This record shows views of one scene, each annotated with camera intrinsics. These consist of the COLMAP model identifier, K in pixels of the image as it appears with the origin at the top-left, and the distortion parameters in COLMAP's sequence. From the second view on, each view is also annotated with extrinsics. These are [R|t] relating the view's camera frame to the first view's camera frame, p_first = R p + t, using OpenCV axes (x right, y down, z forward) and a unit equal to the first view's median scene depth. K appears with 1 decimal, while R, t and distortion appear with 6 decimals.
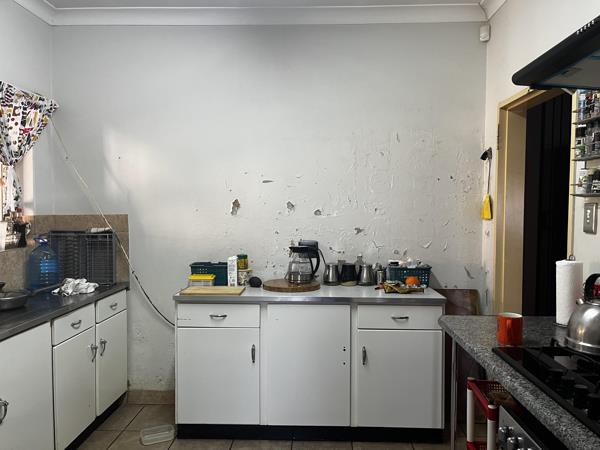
lens RADIAL K [[457.5, 0, 300.0], [0, 457.5, 225.0], [0, 0, 1]] dist [0.027863, -0.001904]
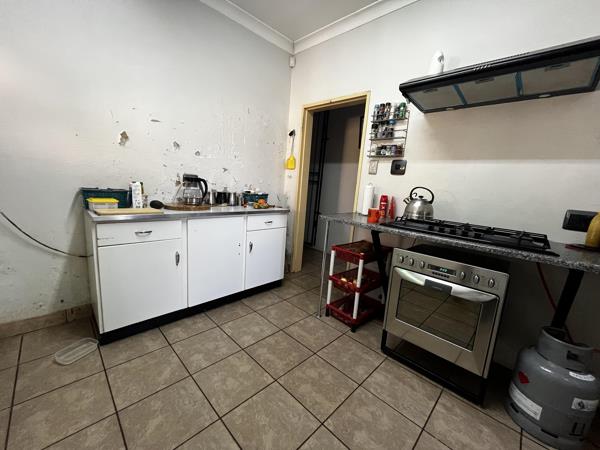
lens RADIAL K [[243.8, 0, 300.0], [0, 243.8, 225.0], [0, 0, 1]] dist [-0.001409, -0.000303]
pose [[0.672558, -0.079105, 0.735804, -0.319368], [-0.044584, 0.988134, 0.146984, 0.065433], [-0.738700, -0.131660, 0.661051, 0.277056]]
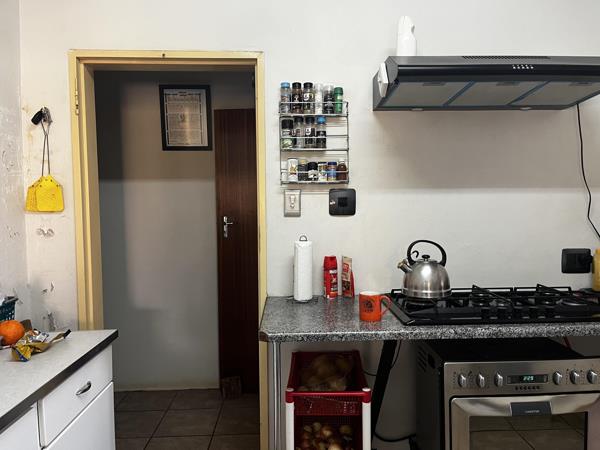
lens RADIAL K [[452.8, 0, 300.0], [0, 452.8, 225.0], [0, 0, 1]] dist [0.054412, -0.001275]
pose [[-0.072591, -0.053178, 0.995943, -0.304198], [0.046736, 0.997299, 0.056657, -0.014704], [-0.996266, 0.050659, -0.069910, 0.666978]]
